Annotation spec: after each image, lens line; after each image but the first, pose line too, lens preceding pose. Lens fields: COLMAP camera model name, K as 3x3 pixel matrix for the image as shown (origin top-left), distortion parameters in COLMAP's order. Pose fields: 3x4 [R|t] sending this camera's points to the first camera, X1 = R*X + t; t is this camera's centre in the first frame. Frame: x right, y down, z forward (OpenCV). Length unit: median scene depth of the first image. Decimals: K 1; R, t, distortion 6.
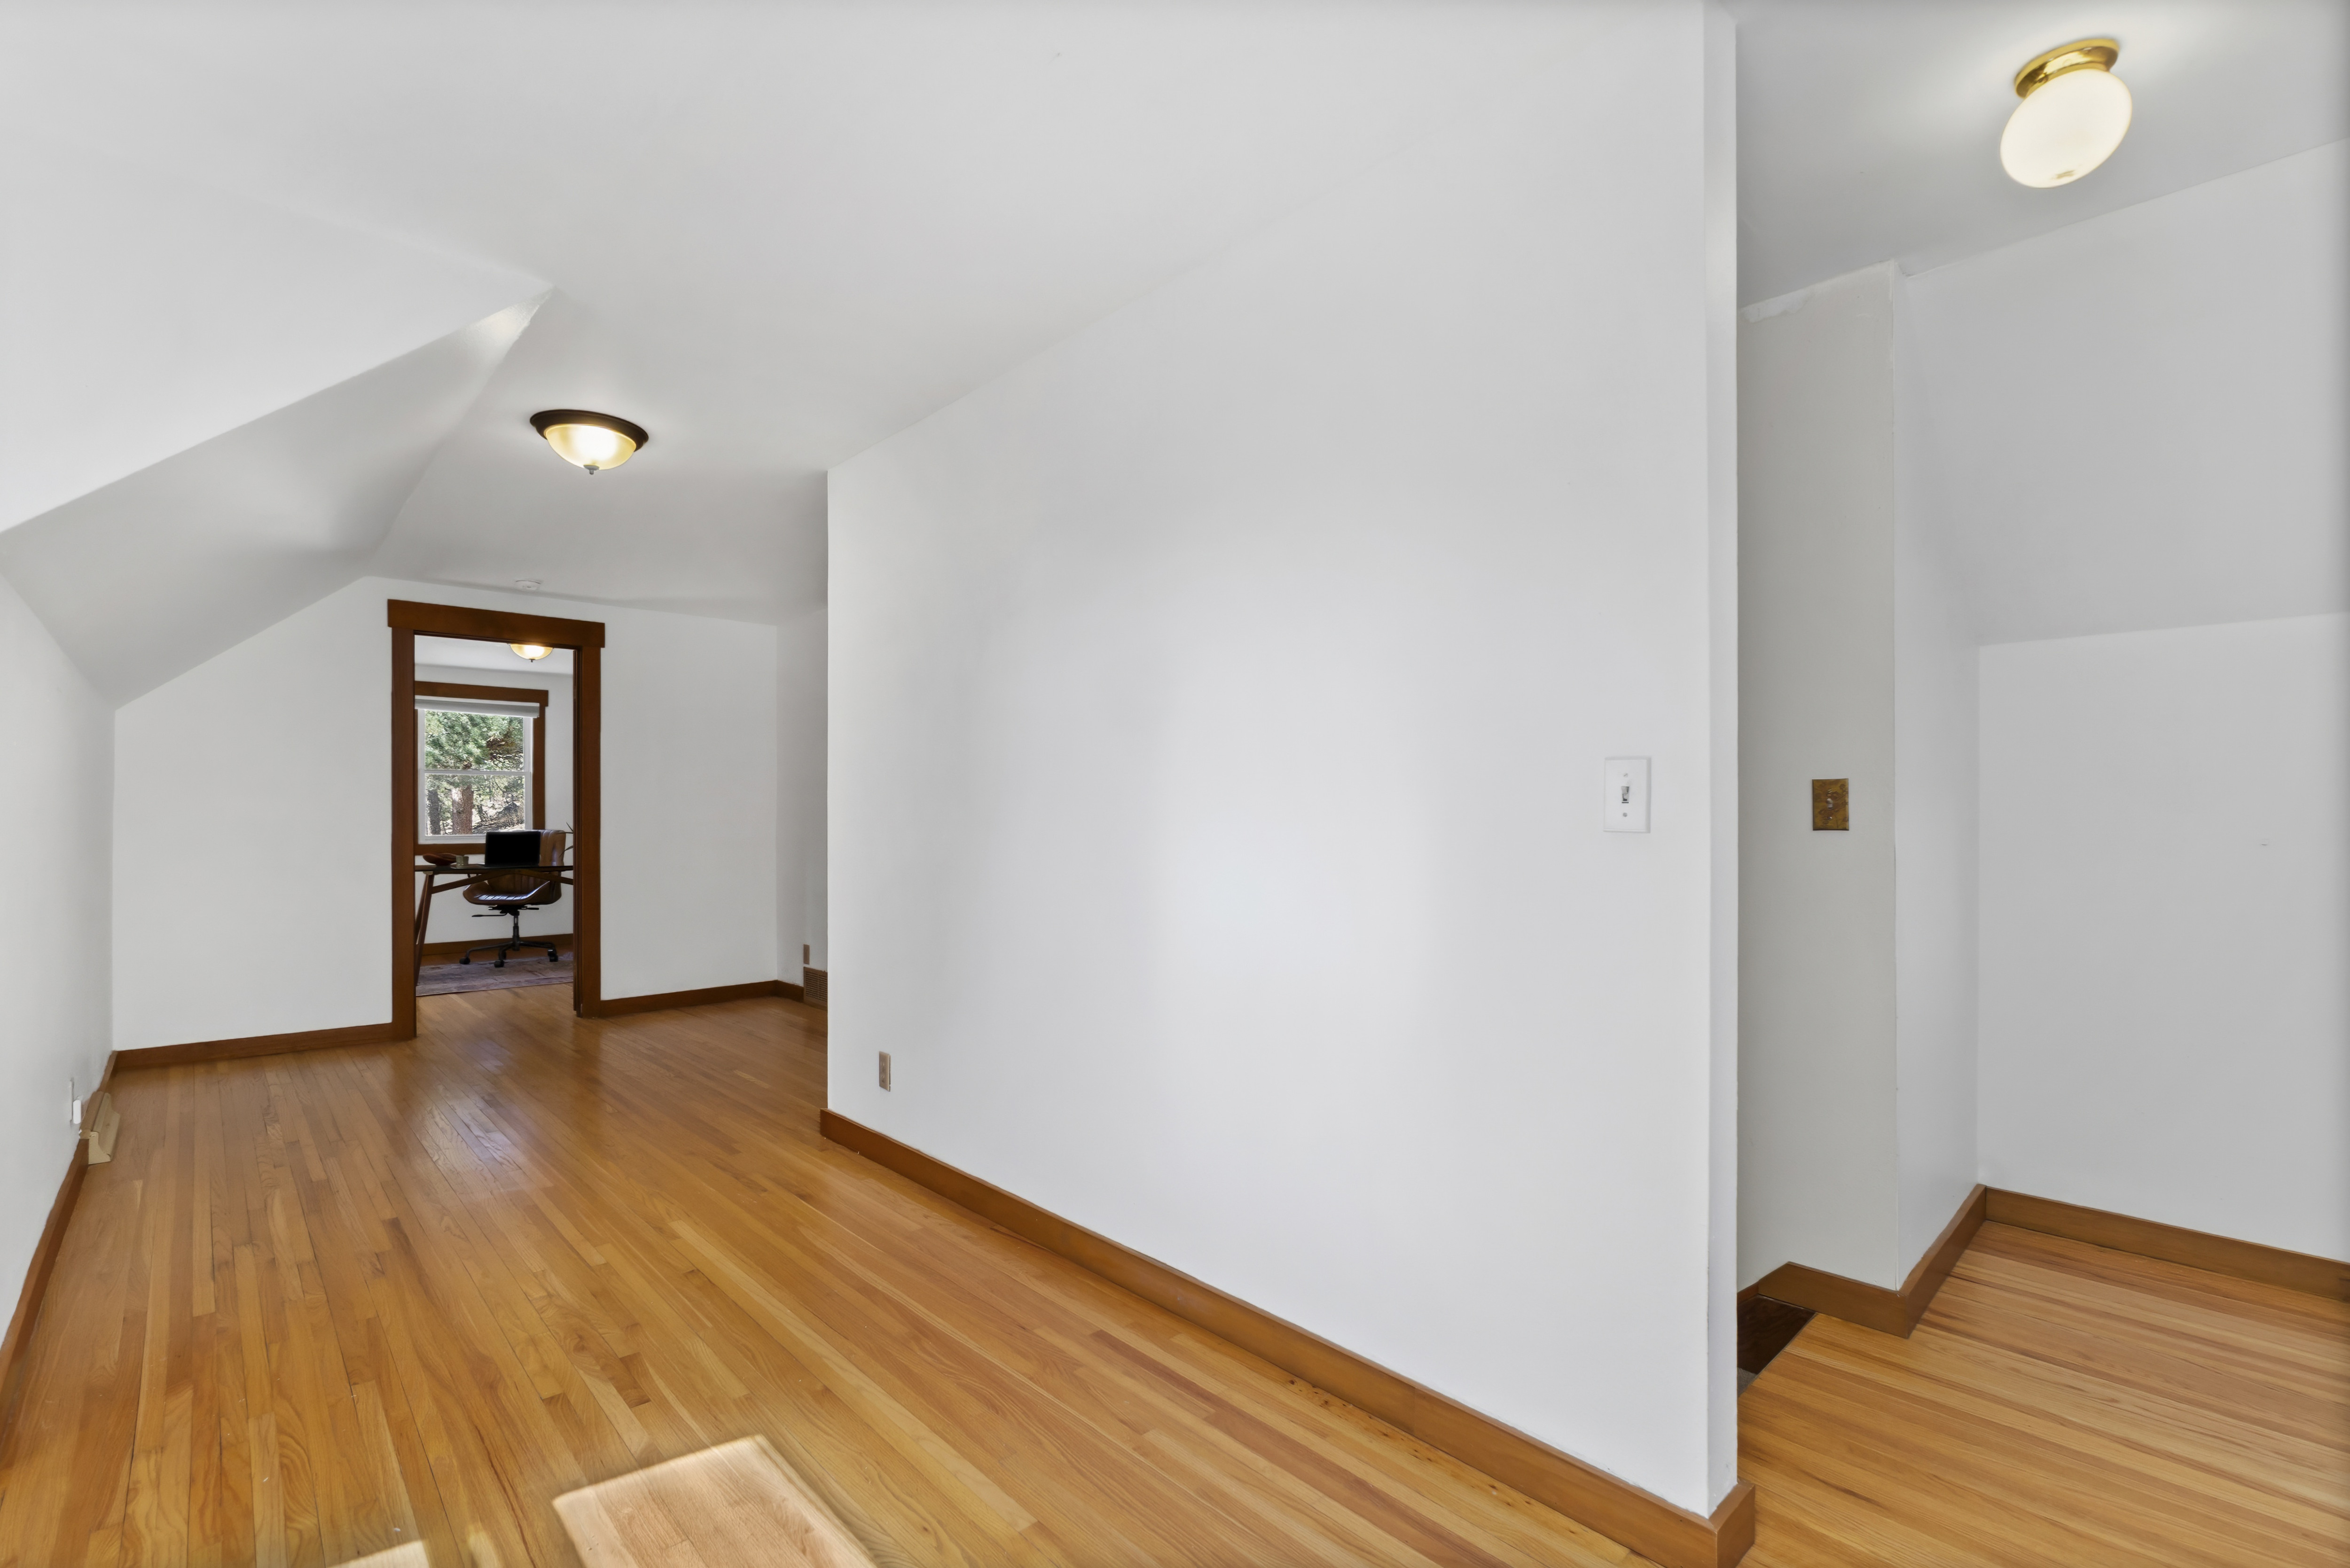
lens RADIAL K [[1033.8, 0, 1141.2], [0, 1033.8, 807.8], [0, 0, 1]] dist [-0.018904, -0.000543]
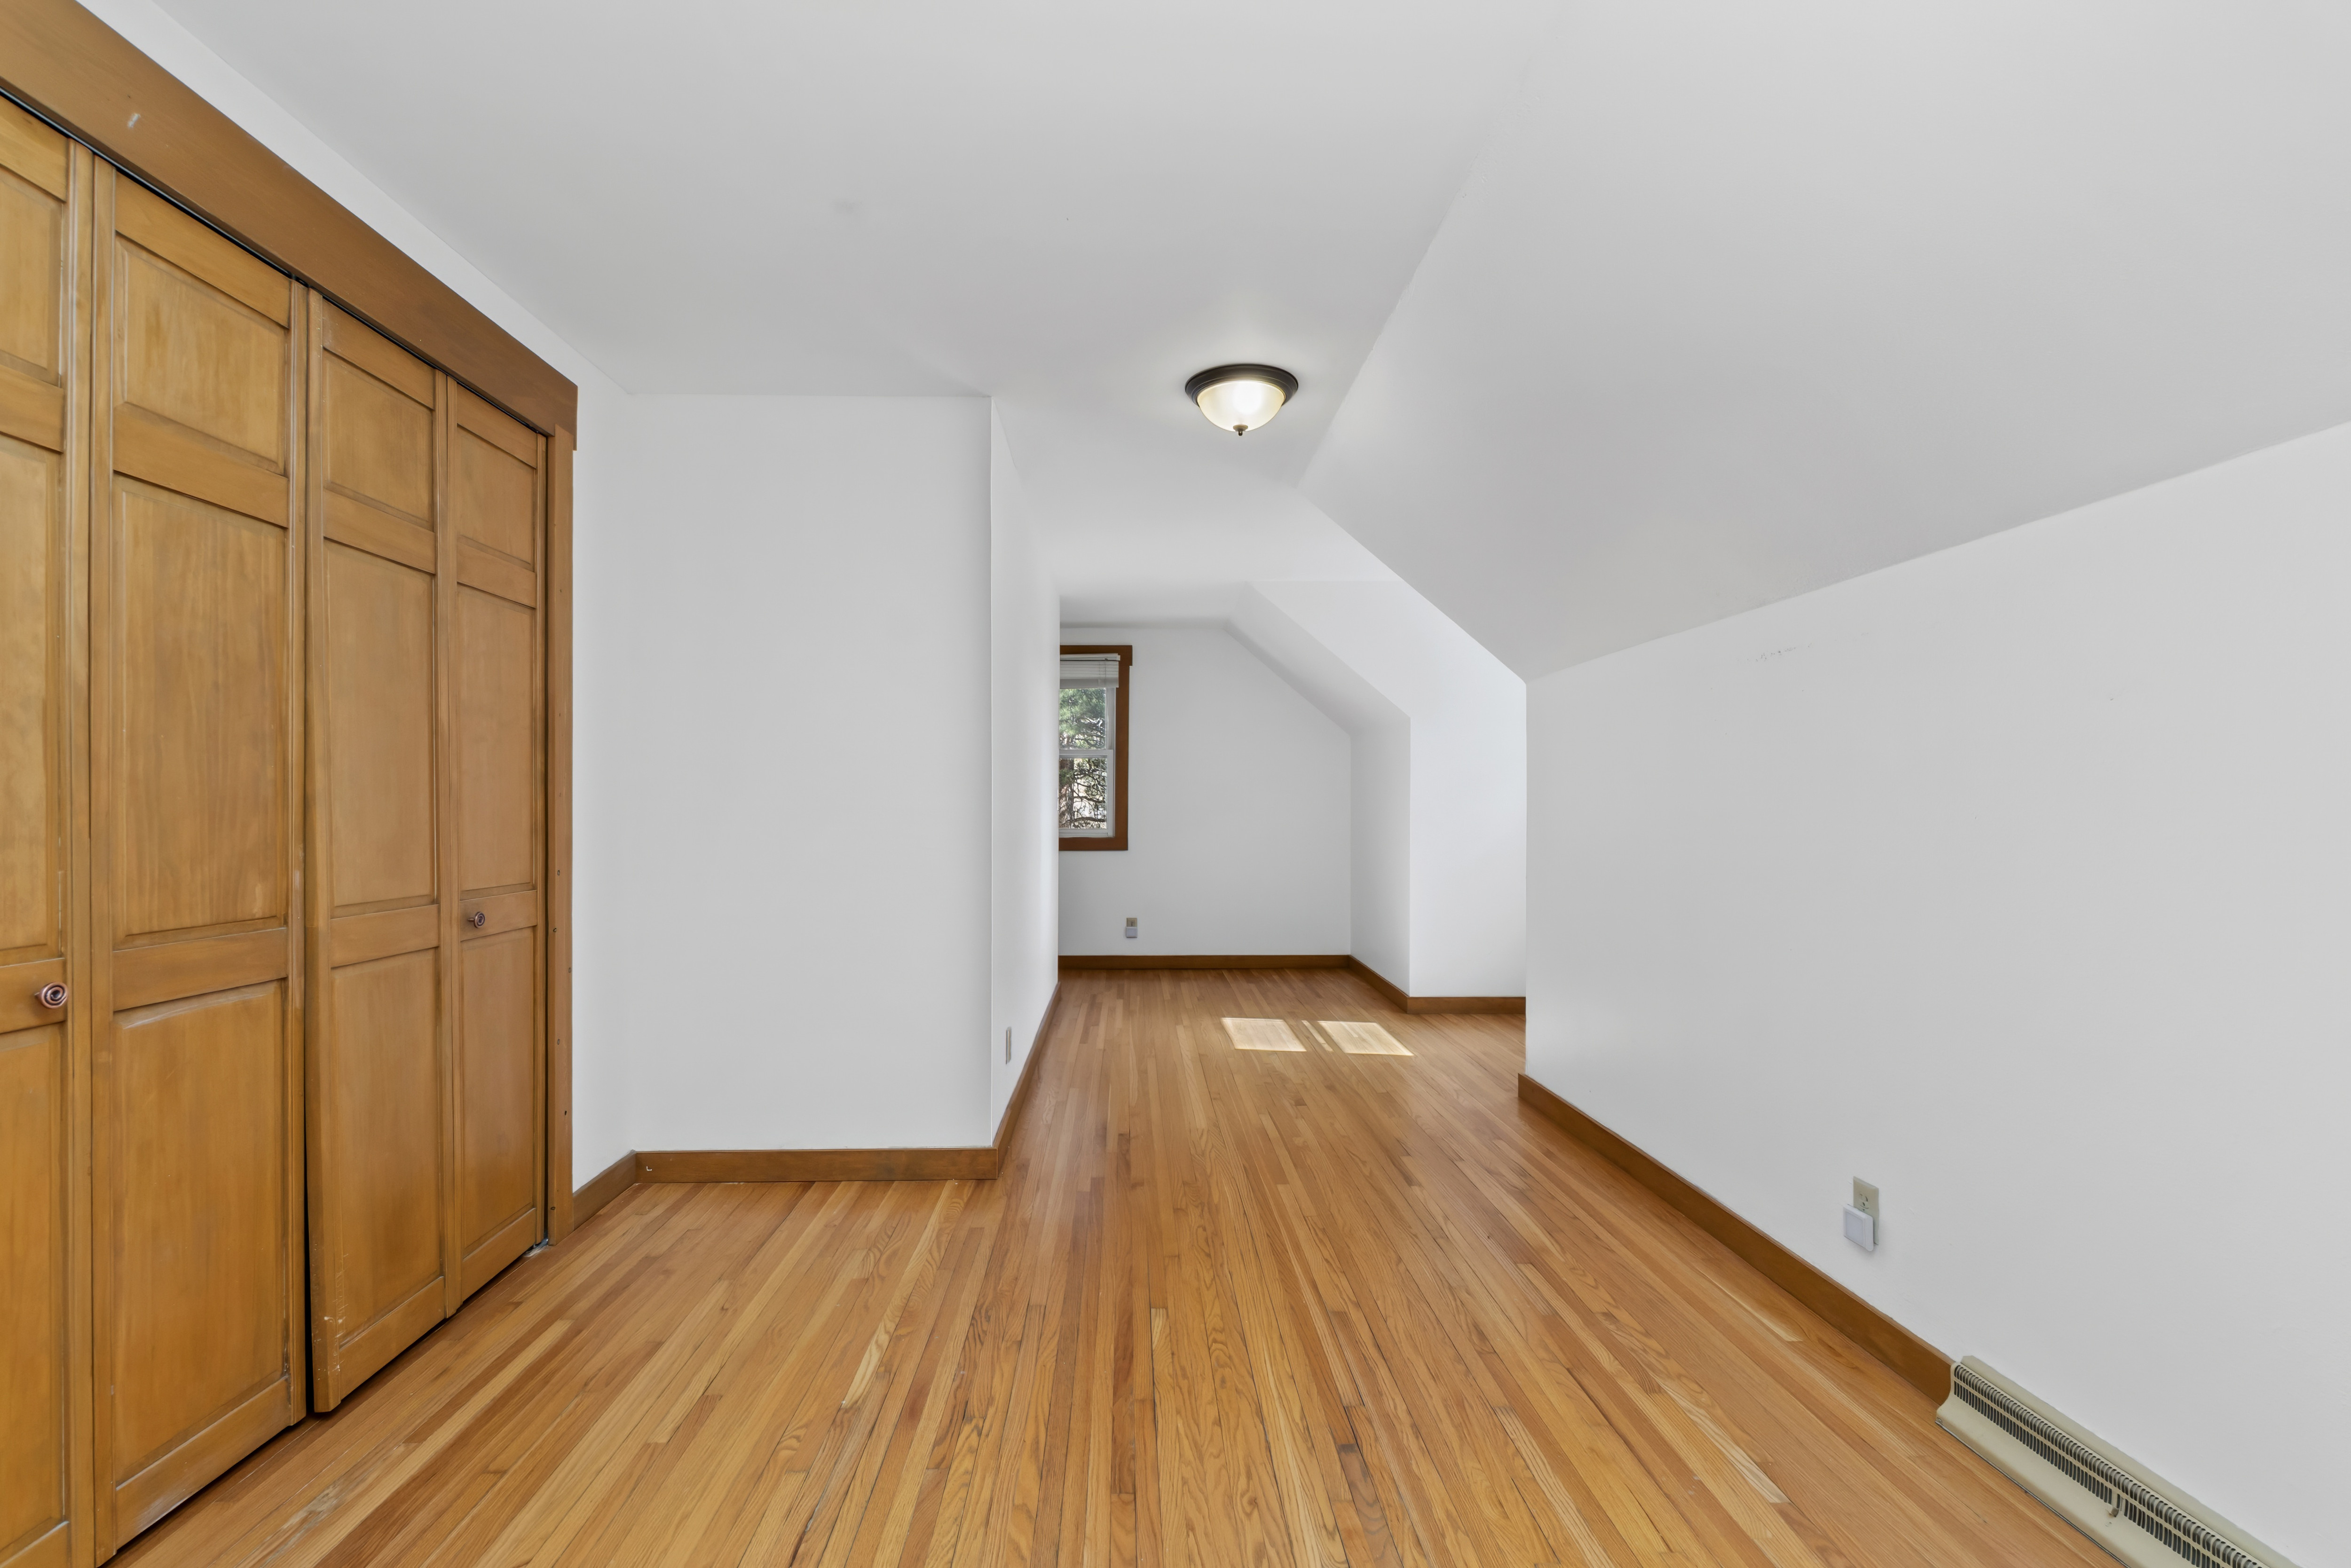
lens RADIAL K [[1022.5, 0, 1170.6], [0, 1022.5, 812.1], [0, 0, 1]] dist [-0.002997, -0.000420]
pose [[-0.764553, -0.002245, 0.644557, -1.043424], [-0.004083, 0.999991, -0.001360, 0.014134], [-0.644548, -0.003671, -0.764555, 1.682097]]
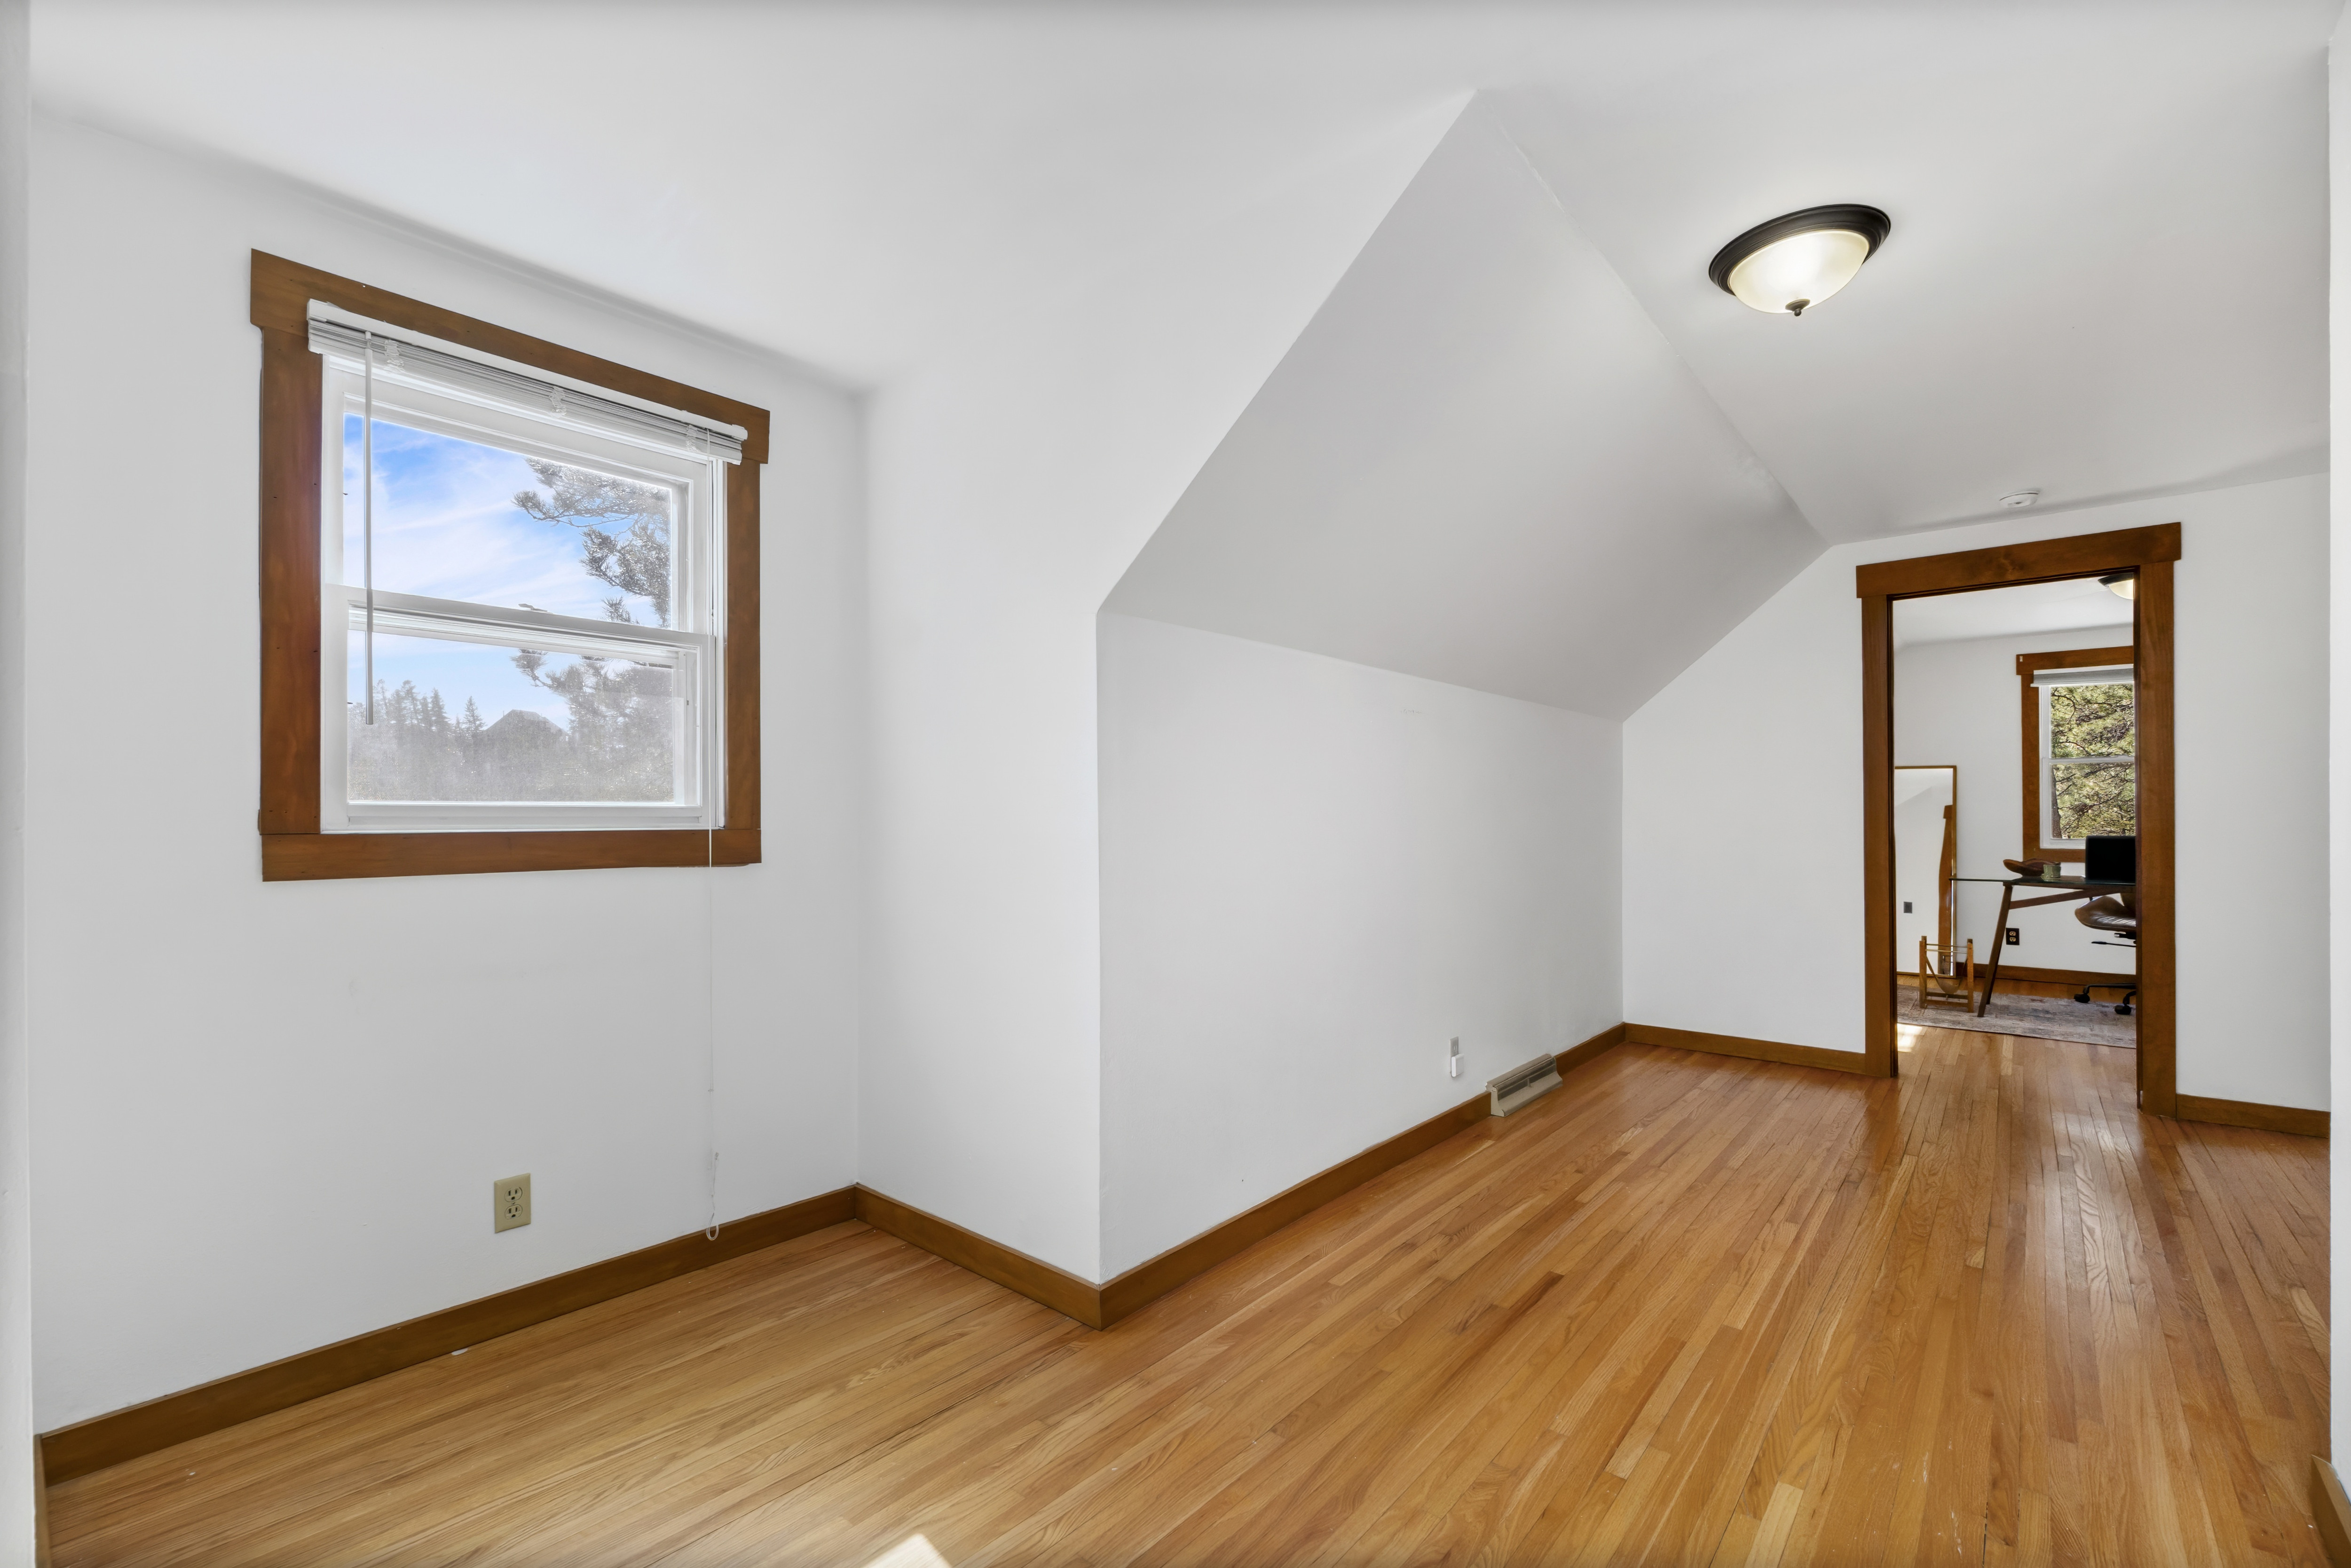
lens RADIAL K [[1022.5, 0, 1170.6], [0, 1022.5, 812.1], [0, 0, 1]] dist [-0.002997, -0.000420]
pose [[0.120528, -0.001094, -0.992709, 0.086701], [0.009355, 0.999956, 0.000033, -0.000202], [0.992666, -0.009291, 0.120533, 0.479364]]
